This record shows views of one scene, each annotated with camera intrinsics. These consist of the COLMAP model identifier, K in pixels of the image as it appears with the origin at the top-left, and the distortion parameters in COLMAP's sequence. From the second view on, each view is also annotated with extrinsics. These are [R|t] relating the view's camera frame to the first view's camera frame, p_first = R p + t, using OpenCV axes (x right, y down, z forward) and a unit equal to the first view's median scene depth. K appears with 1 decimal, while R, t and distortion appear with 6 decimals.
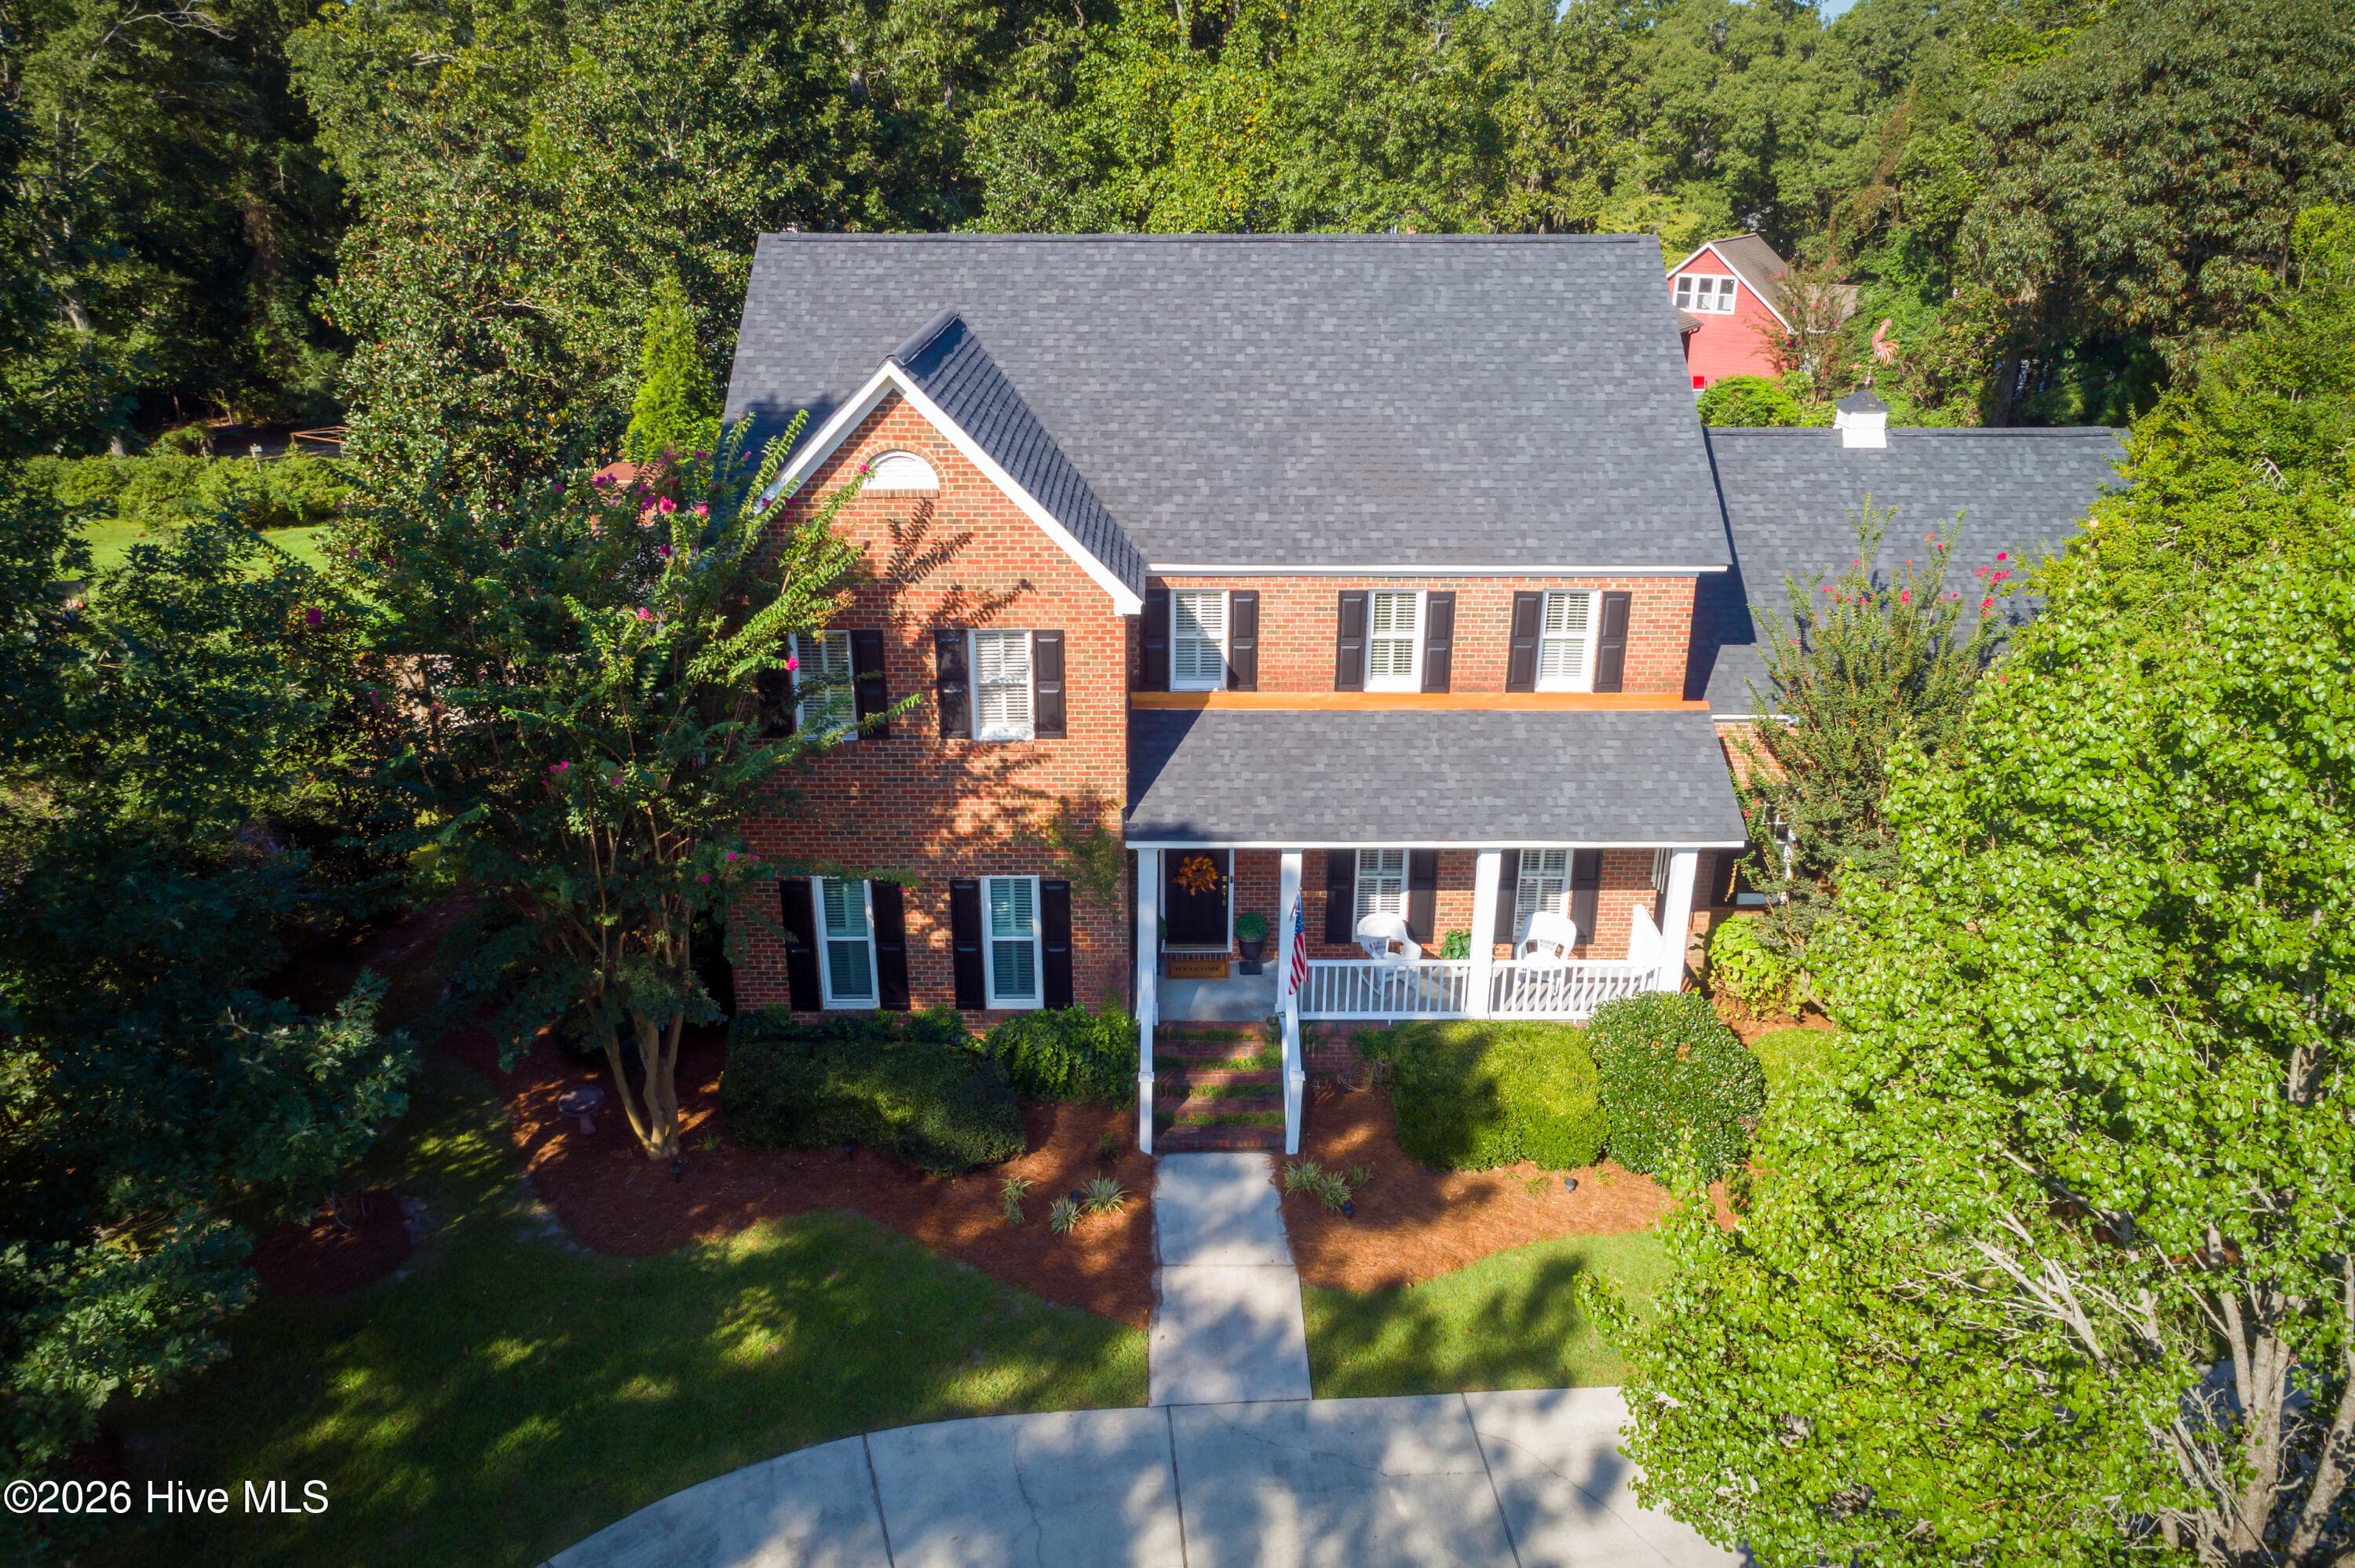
lens RADIAL K [[1529.8, 0, 1213.1], [0, 1529.8, 773.8], [0, 0, 1]] dist [-0.001024, -0.001171]
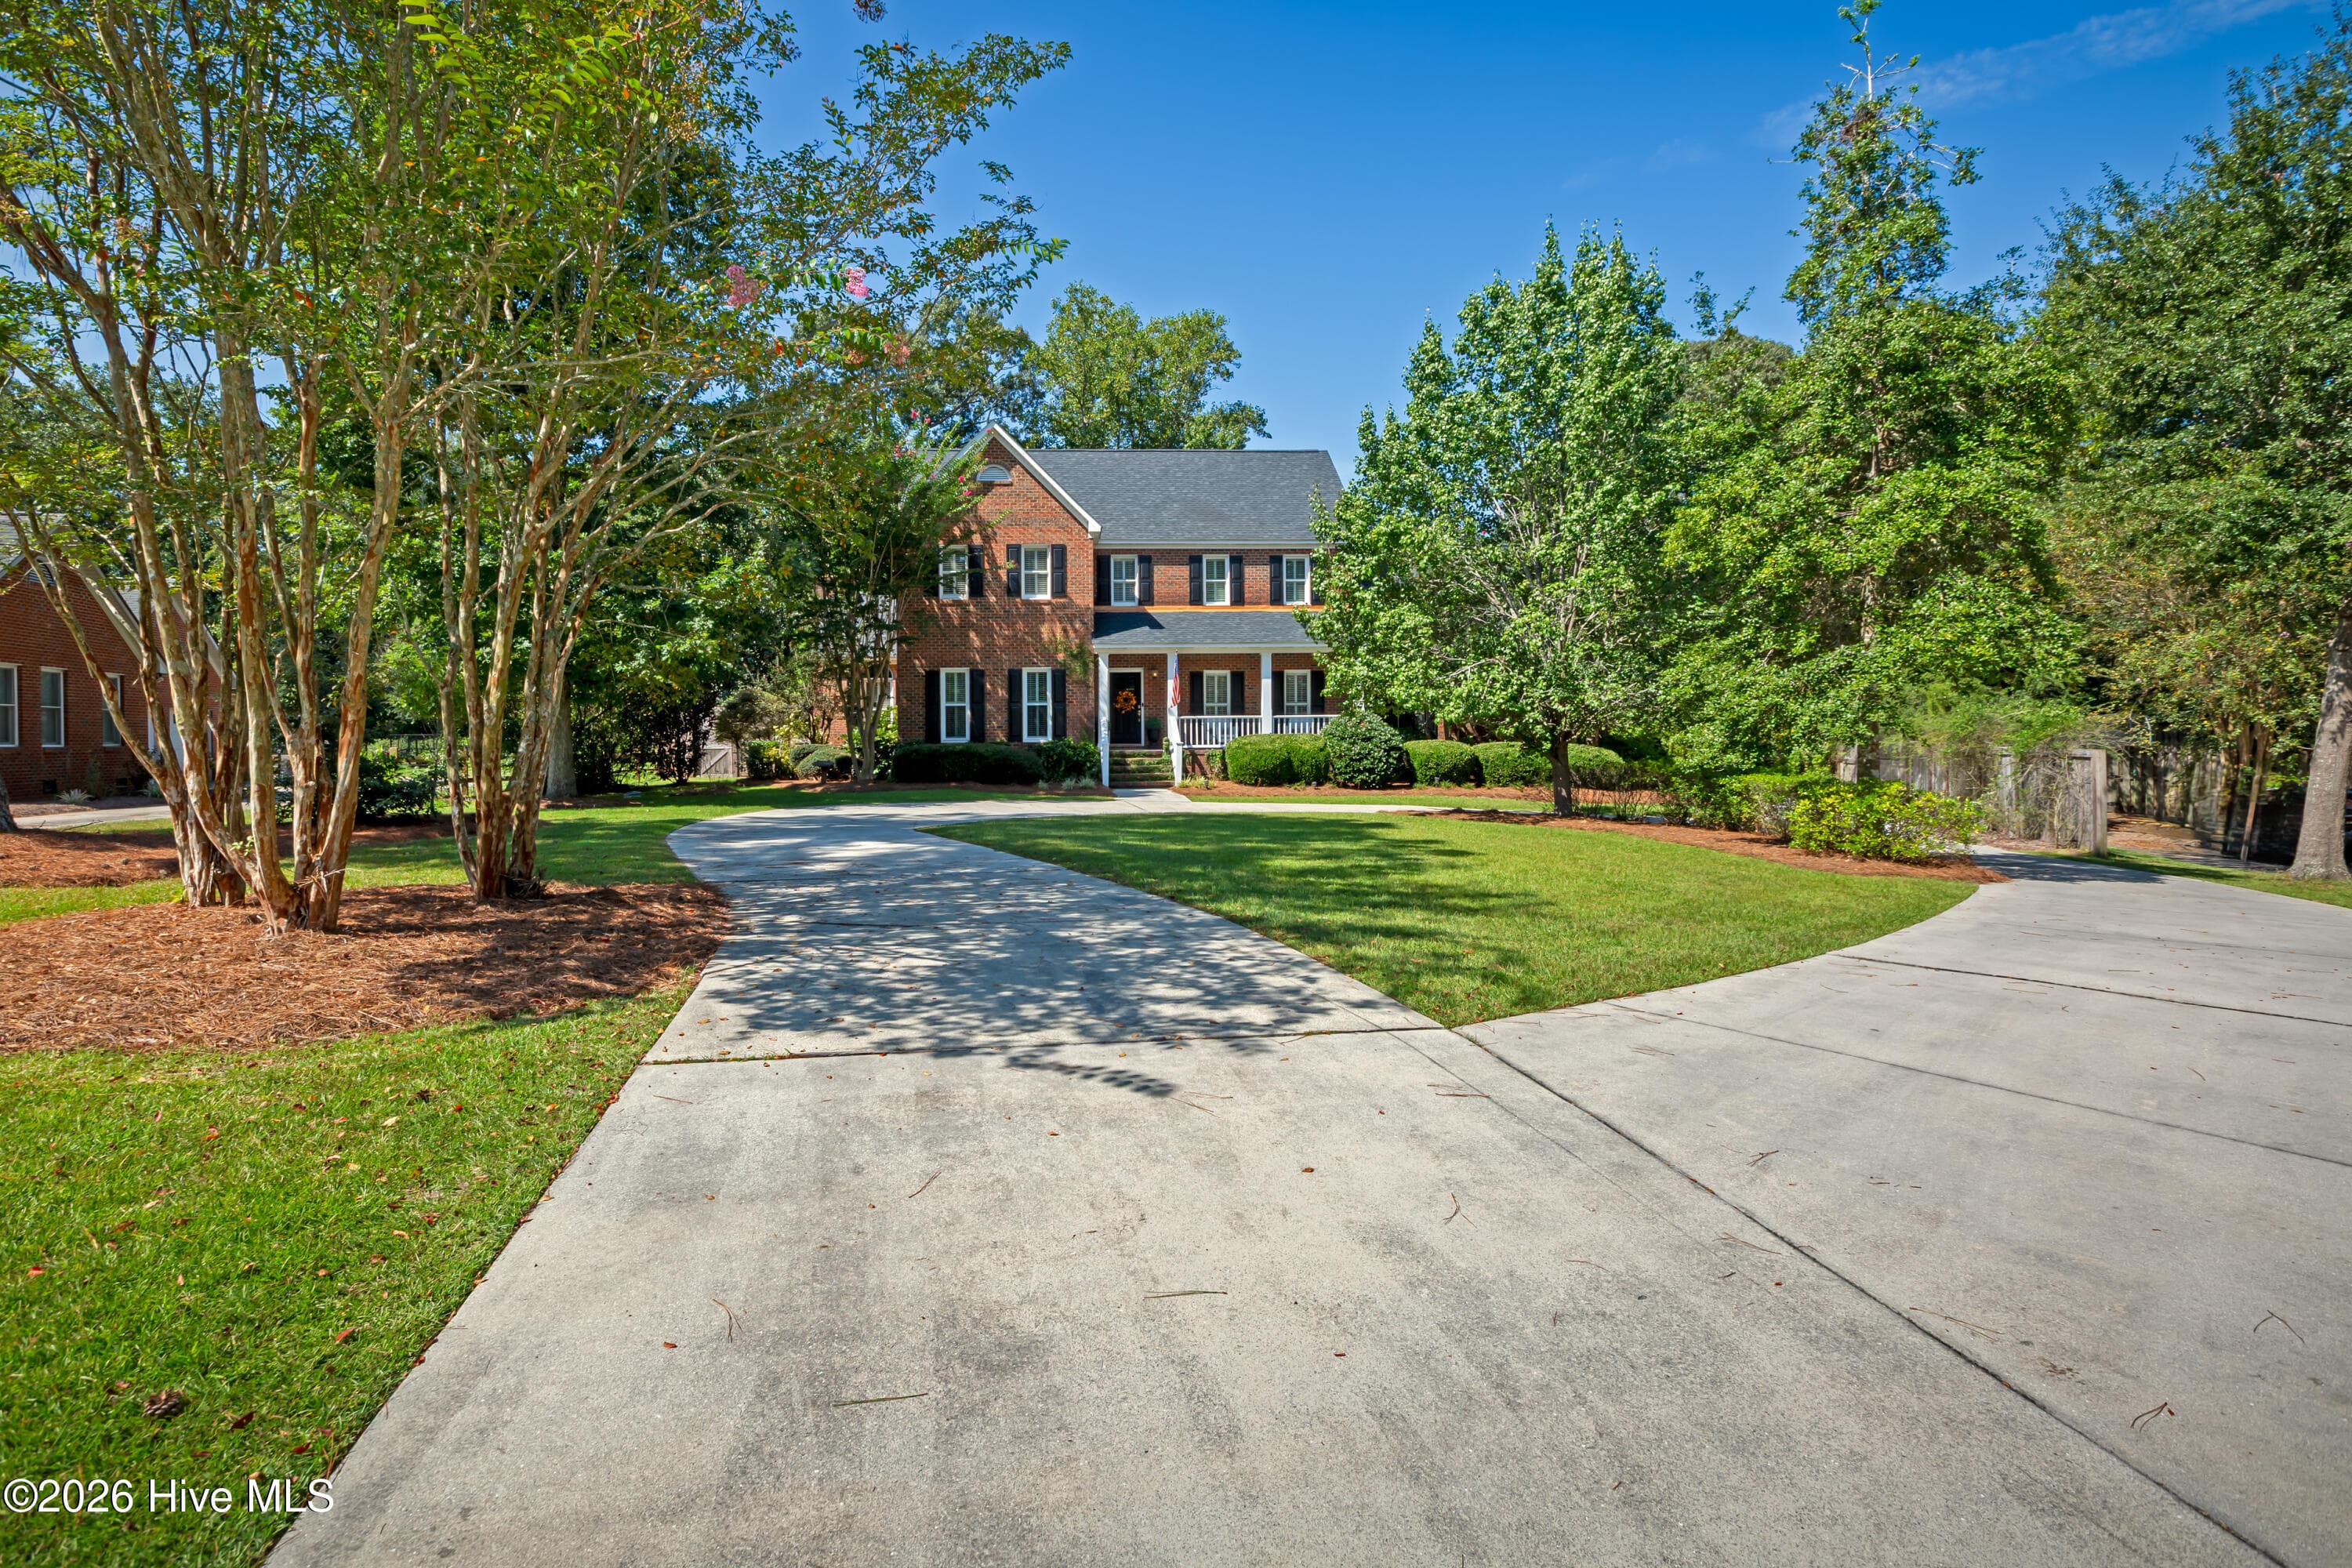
lens RADIAL K [[1117.7, 0, 1176.0], [0, 1117.7, 771.0], [0, 0, 1]] dist [-0.000658, -0.000134]
pose [[0.997633, -0.020220, 0.065724, -0.046050], [0.042399, 0.933362, -0.356423, 0.725413], [-0.054137, 0.358366, 0.932010, -0.364445]]
